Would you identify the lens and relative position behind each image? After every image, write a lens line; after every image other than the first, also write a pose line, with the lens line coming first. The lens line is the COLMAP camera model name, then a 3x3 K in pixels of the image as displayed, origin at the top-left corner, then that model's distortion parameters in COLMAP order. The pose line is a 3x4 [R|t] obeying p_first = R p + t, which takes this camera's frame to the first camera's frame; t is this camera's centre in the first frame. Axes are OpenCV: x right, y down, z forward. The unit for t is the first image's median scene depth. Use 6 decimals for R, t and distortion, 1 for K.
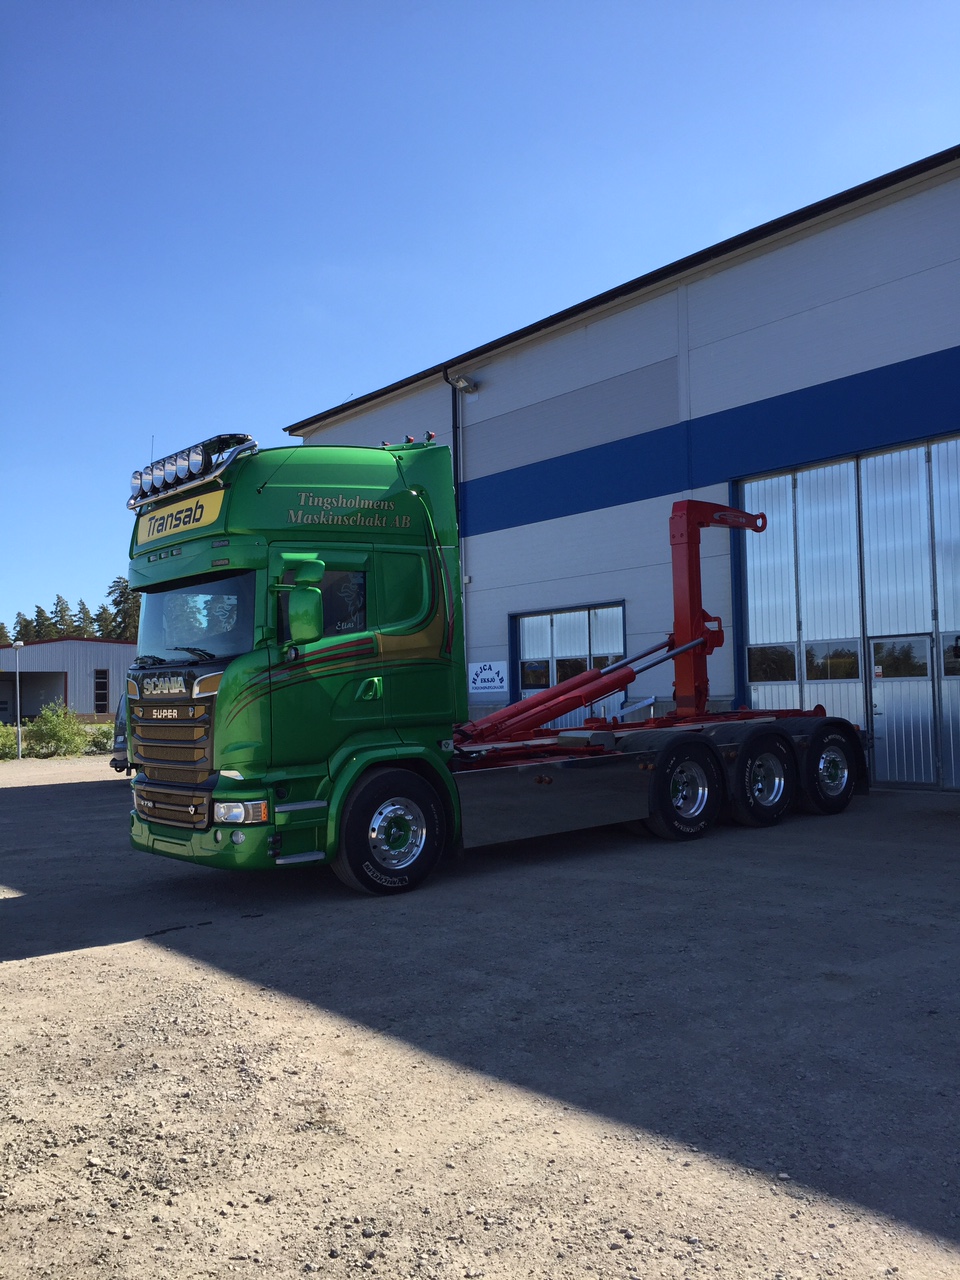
lens RADIAL K [[1089.6, 0, 452.7], [0, 1089.6, 641.7], [0, 0, 1]] dist [0.037363, -0.002637]
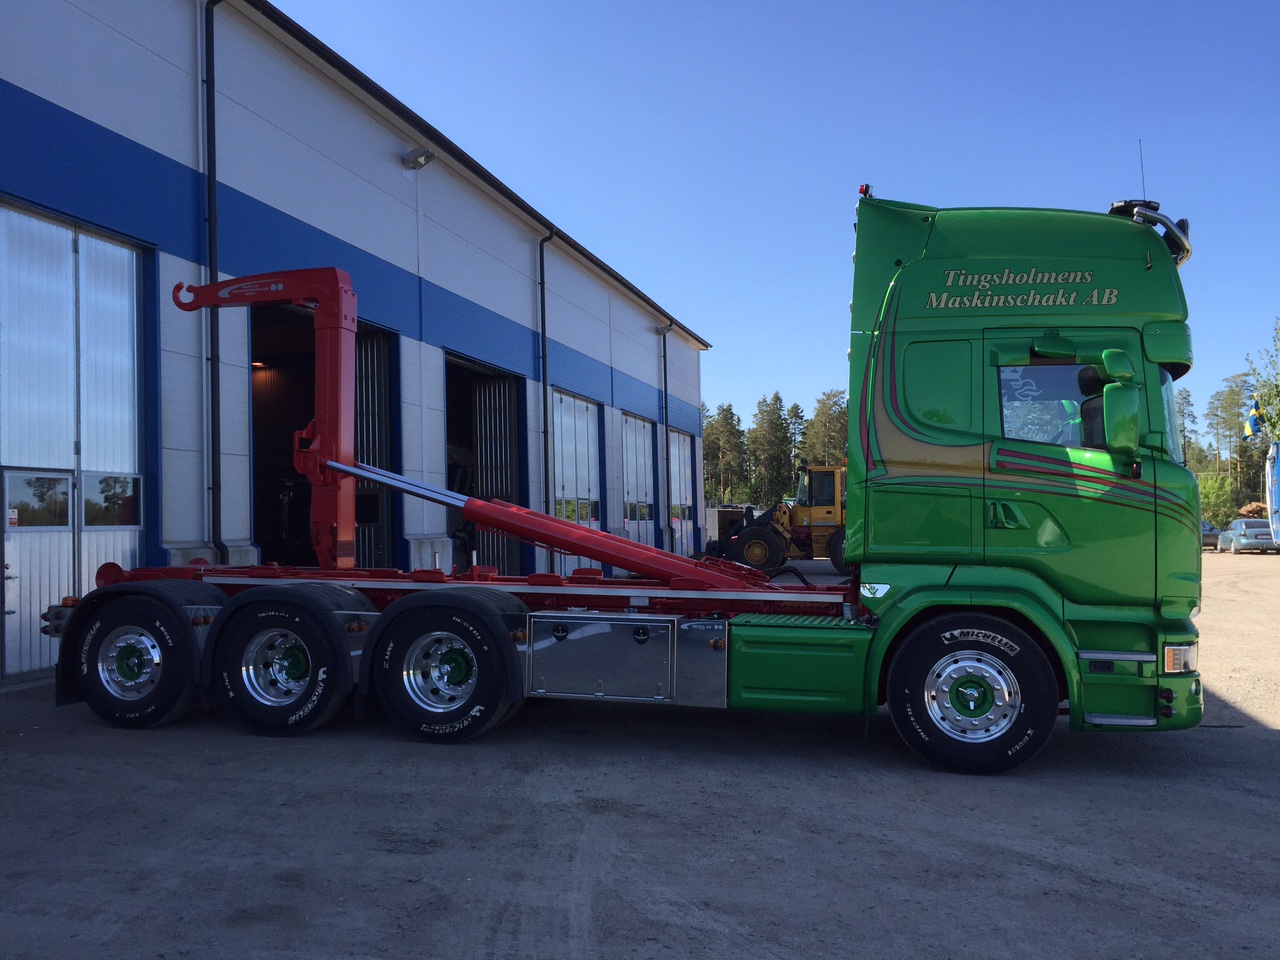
lens RADIAL K [[1109.1, 0, 652.1], [0, 1109.1, 473.6], [0, 0, 1]] dist [0.075874, -0.099057]
pose [[-0.604395, 0.070279, 0.793579, -0.695396], [-0.011712, 0.995210, -0.097055, 0.104683], [-0.796598, -0.067954, -0.600677, 1.807499]]
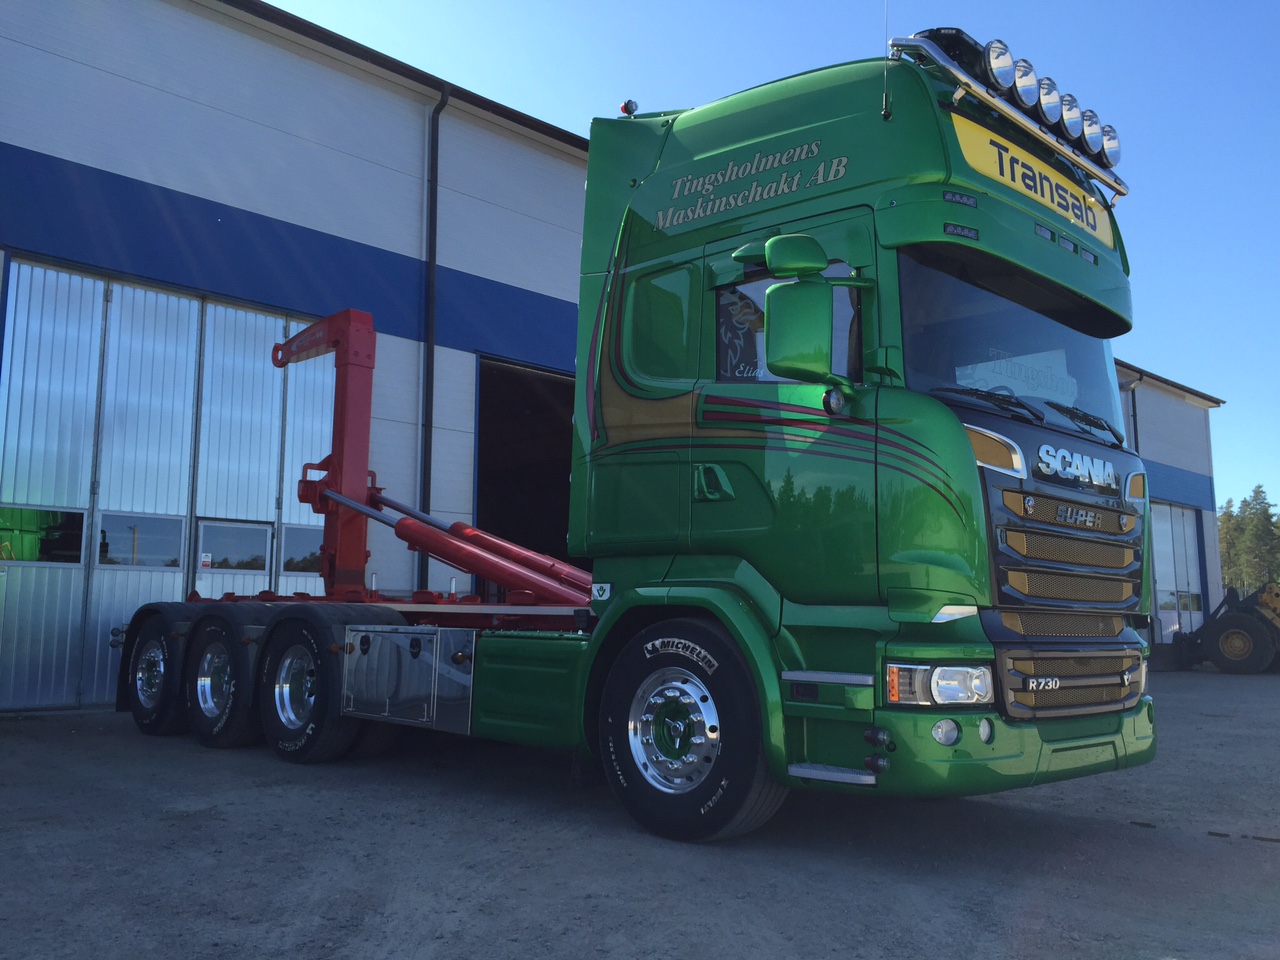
lens RADIAL K [[1109.1, 0, 652.1], [0, 1109.1, 473.6], [0, 0, 1]] dist [0.075874, -0.099057]
pose [[-0.107782, 0.170409, 0.979461, -0.781867], [-0.053515, 0.982777, -0.176875, 0.152961], [-0.992733, -0.071480, -0.096806, 1.231237]]
